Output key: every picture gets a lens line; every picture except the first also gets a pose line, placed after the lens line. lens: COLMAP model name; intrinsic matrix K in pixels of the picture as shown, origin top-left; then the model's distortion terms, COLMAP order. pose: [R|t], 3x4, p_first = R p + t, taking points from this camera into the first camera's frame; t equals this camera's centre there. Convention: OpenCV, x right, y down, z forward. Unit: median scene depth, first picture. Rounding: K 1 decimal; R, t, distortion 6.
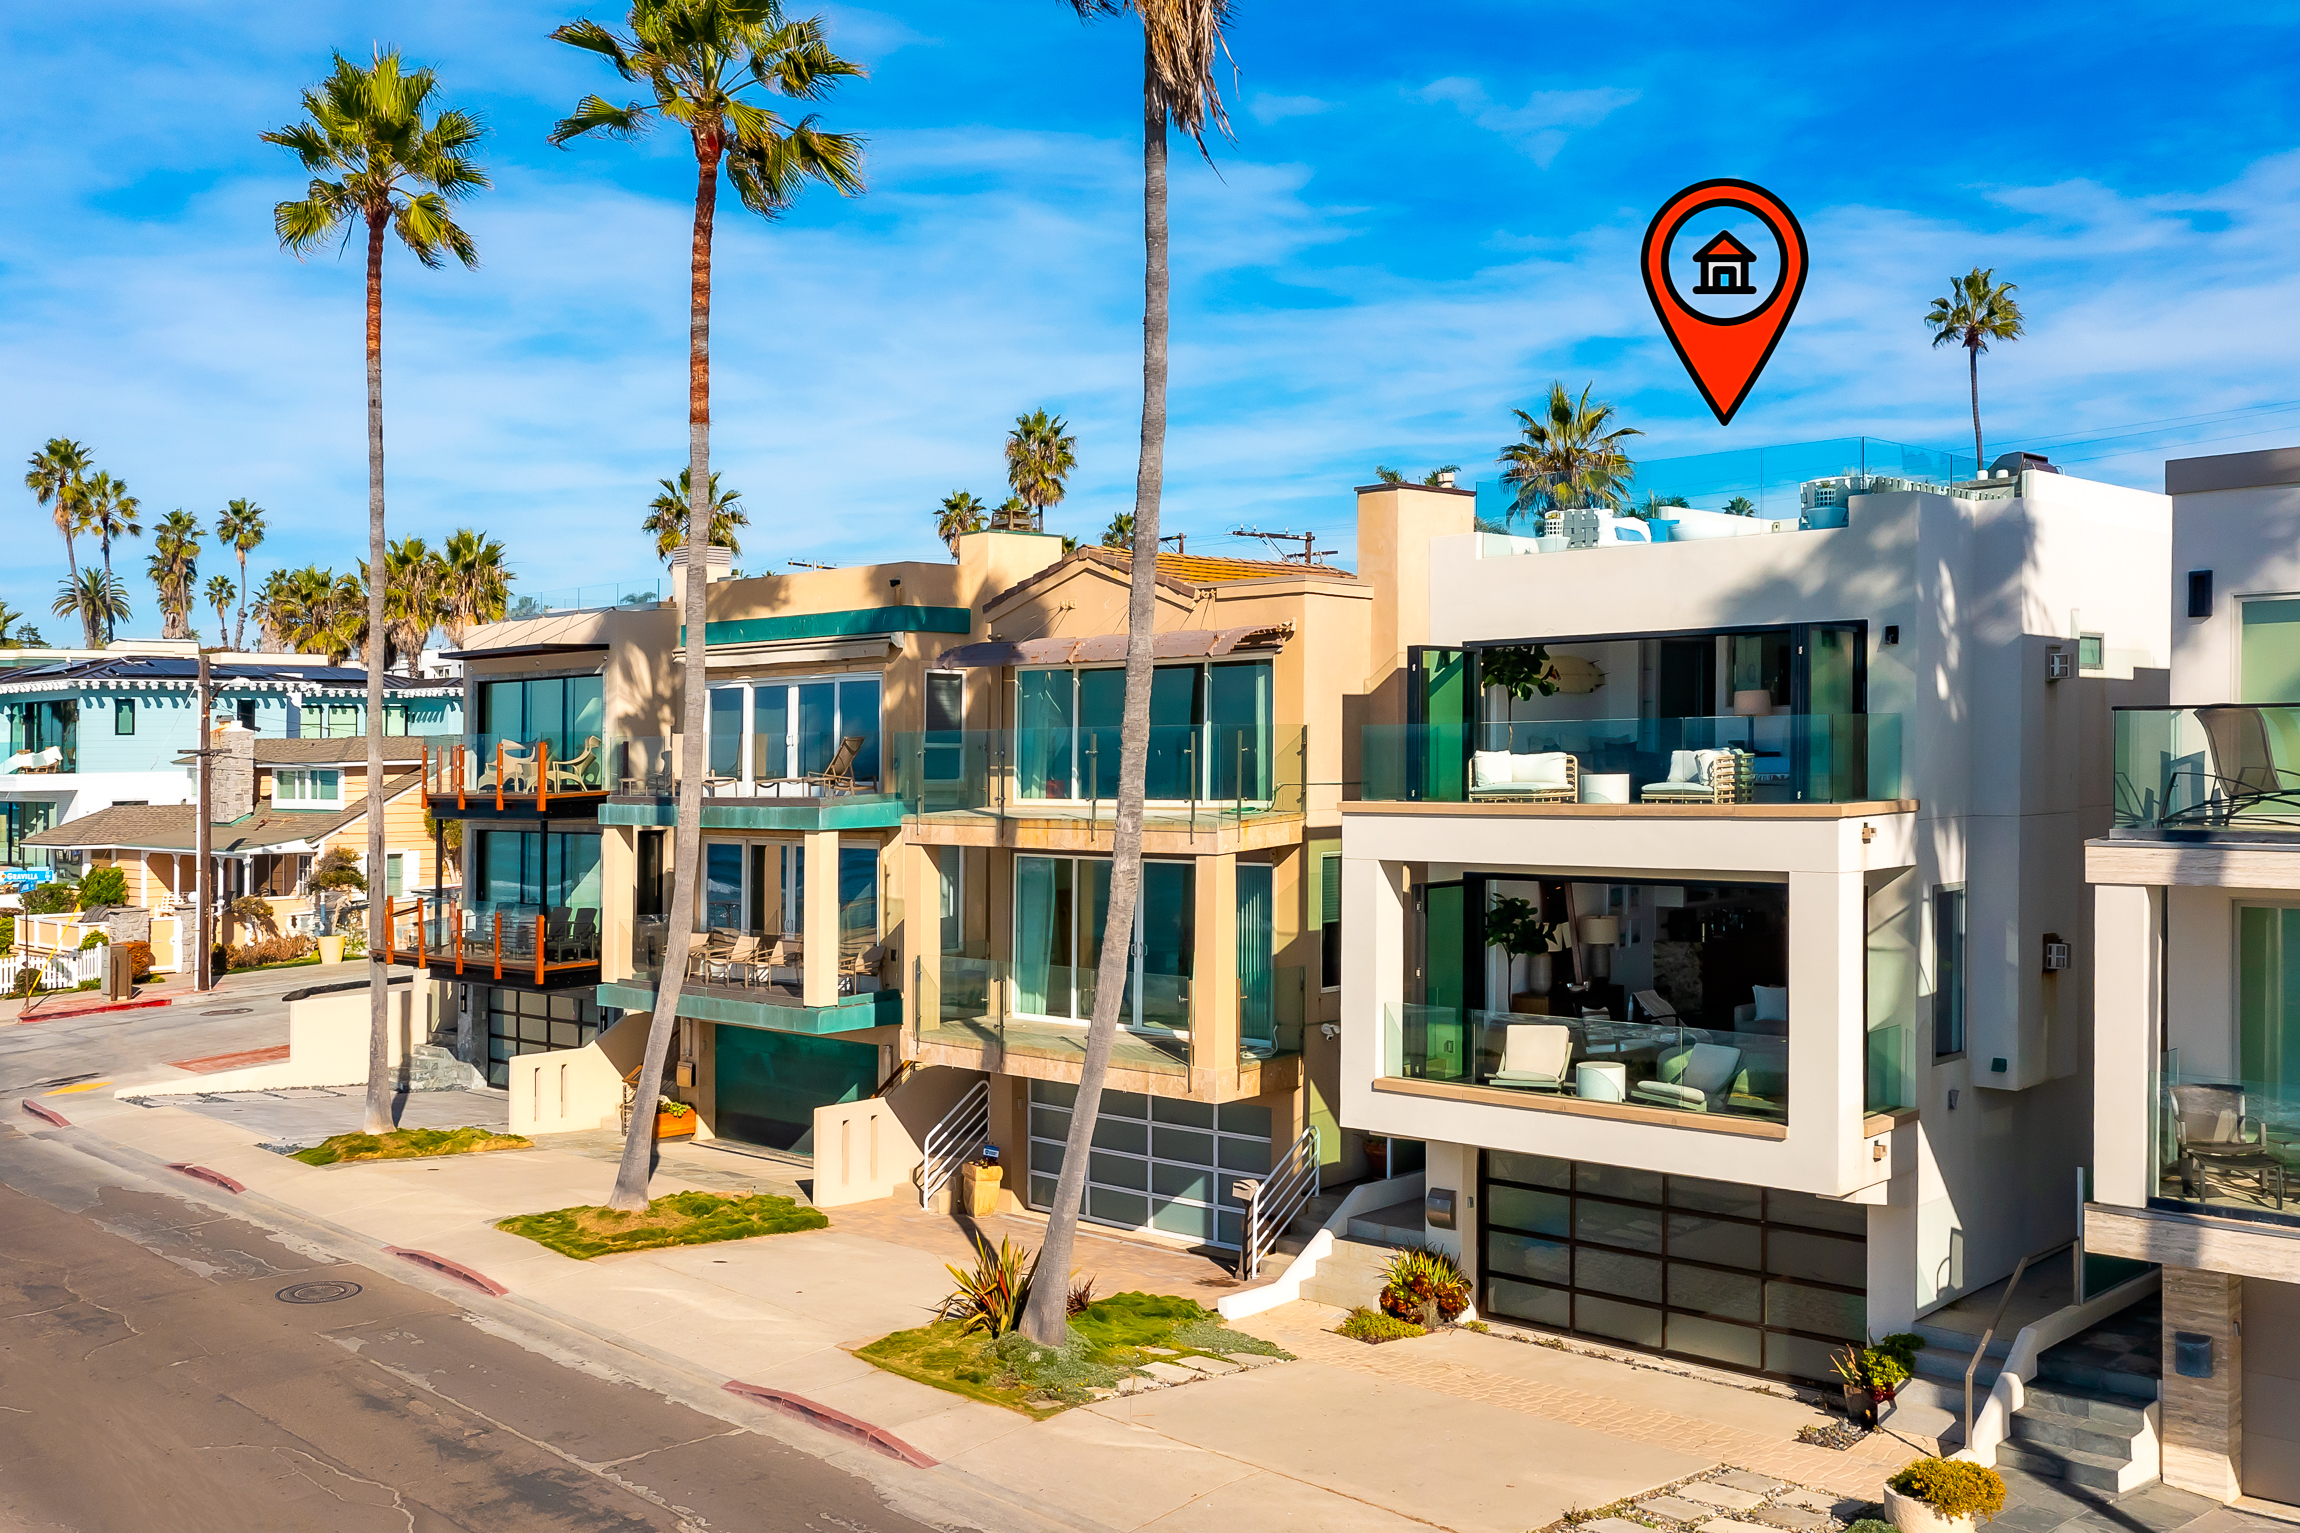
lens RADIAL K [[2456.0, 0, 1149.2], [0, 2456.0, 631.7], [0, 0, 1]] dist [0.013621, -0.008028]
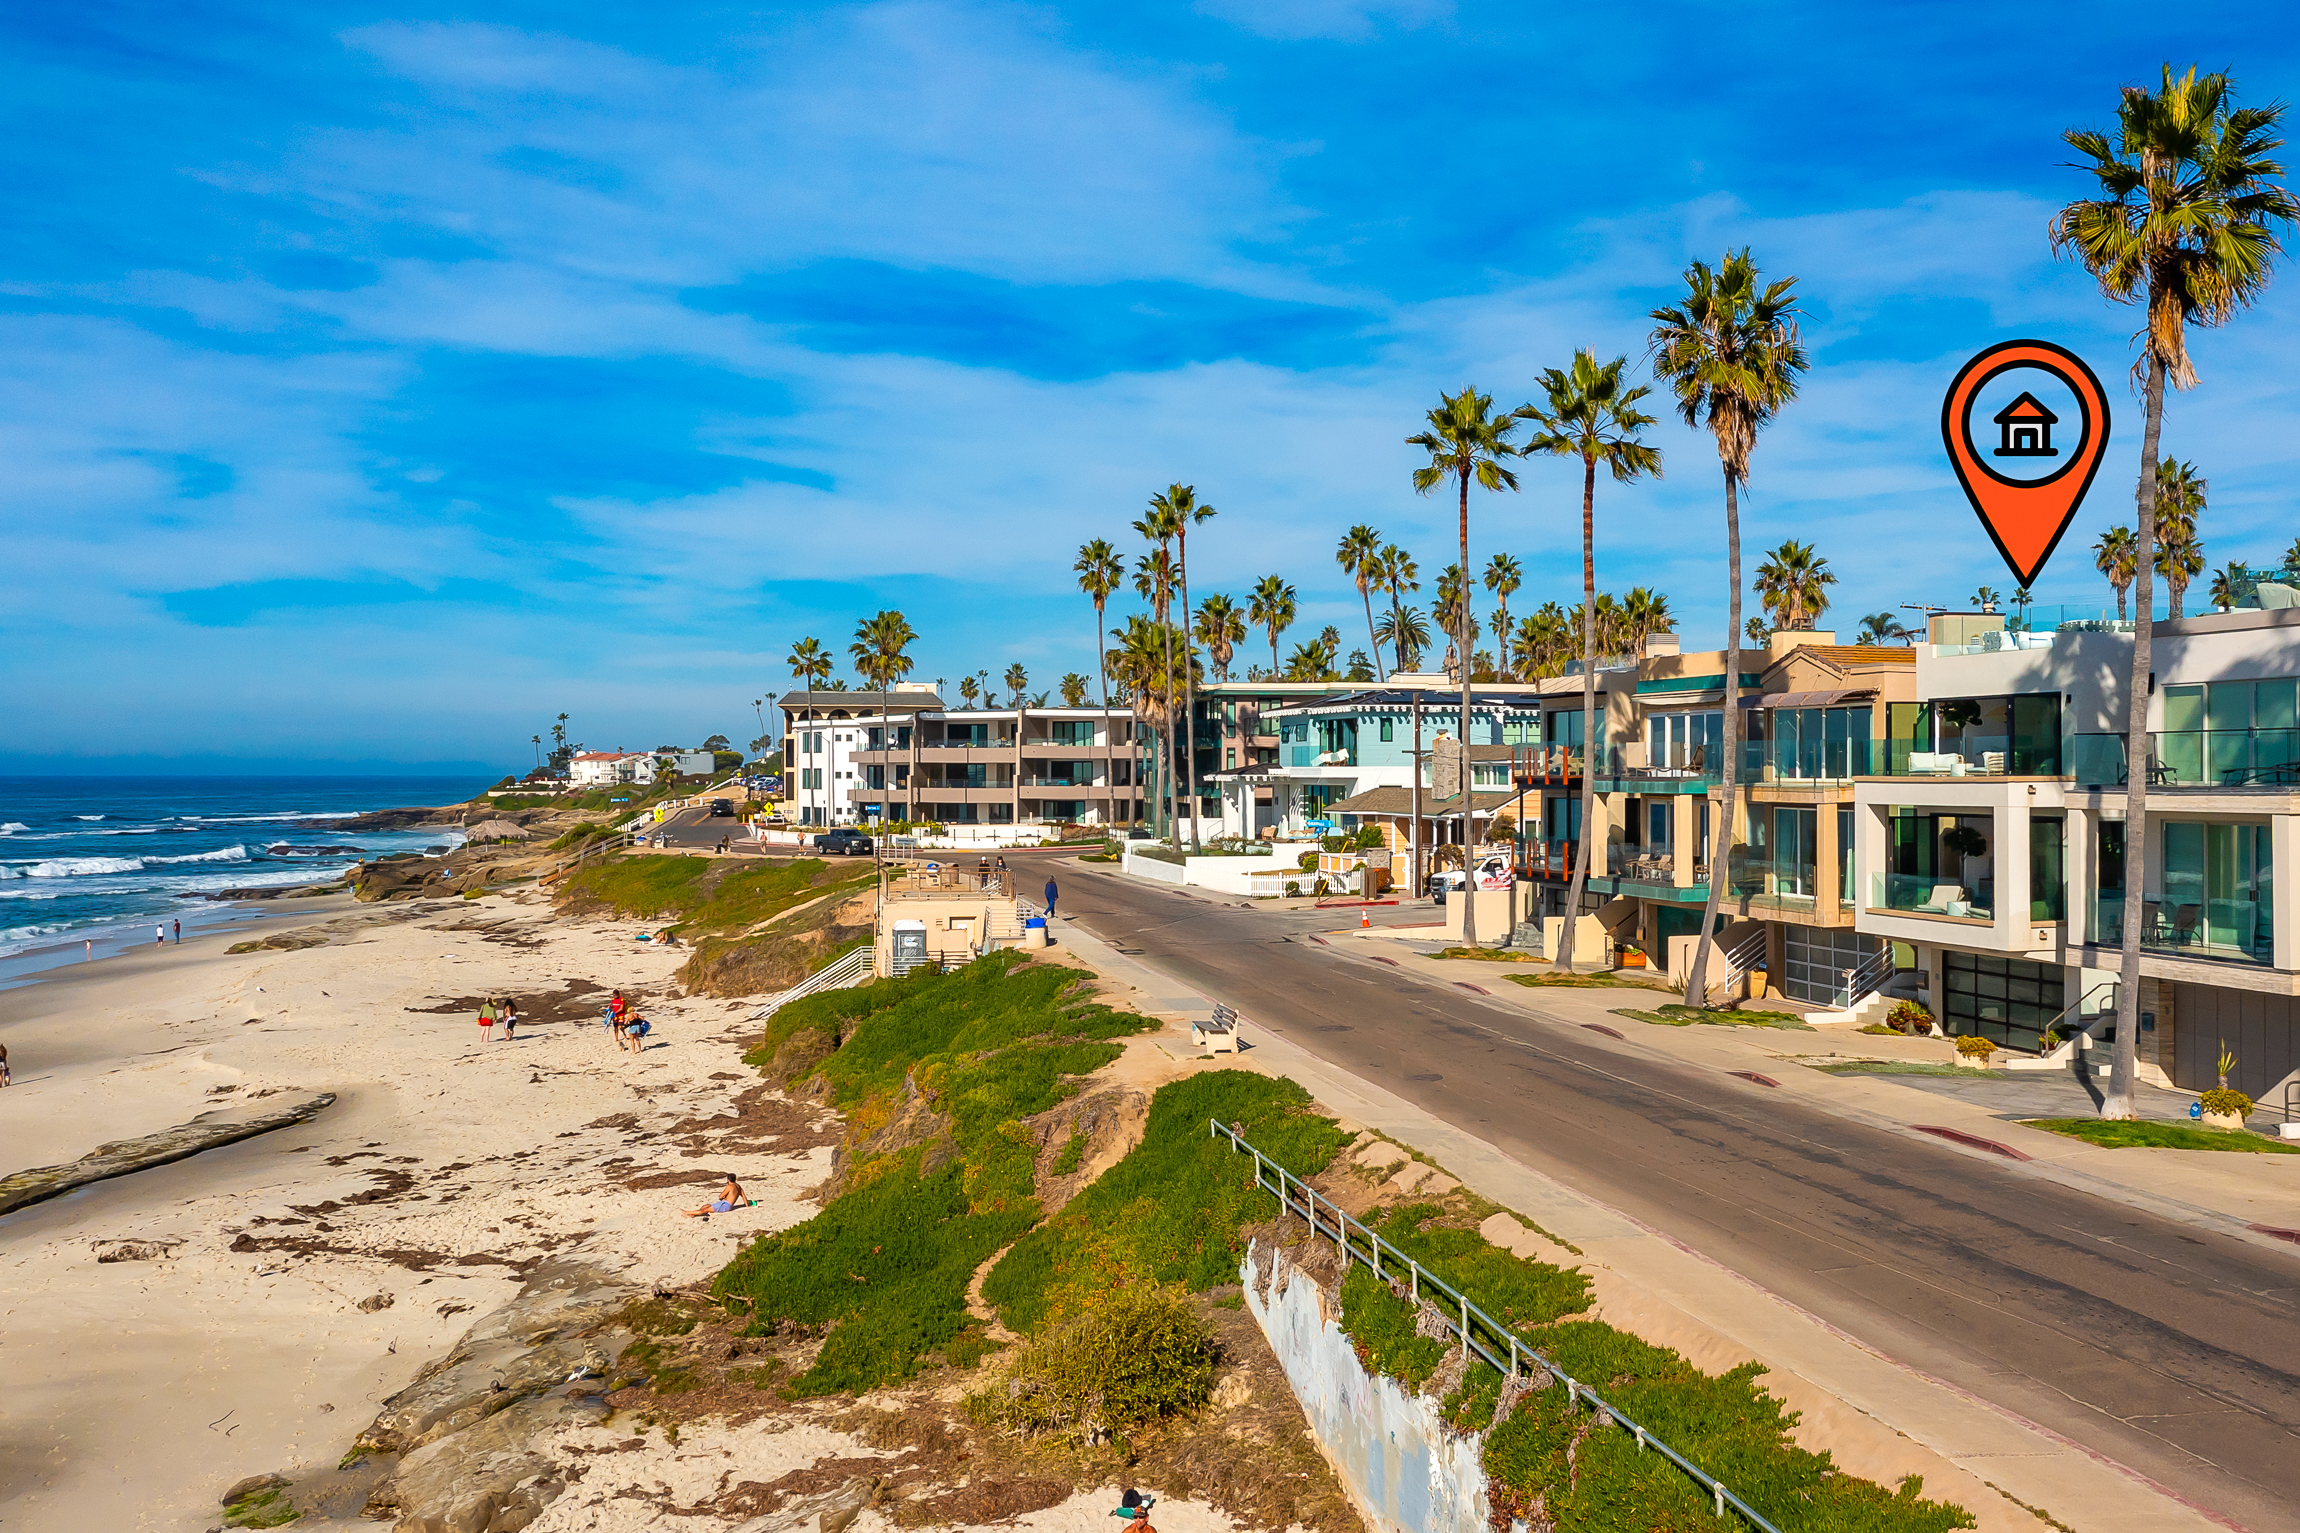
lens RADIAL K [[2072.3, 0, 1150.0], [0, 2072.3, 766.5], [0, 0, 1]] dist [0.002381, 0.001784]
pose [[0.866888, 0.013952, -0.498308, 0.148577], [0.012153, 0.998720, 0.049105, -0.011331], [0.498355, -0.048625, 0.865609, -0.280852]]
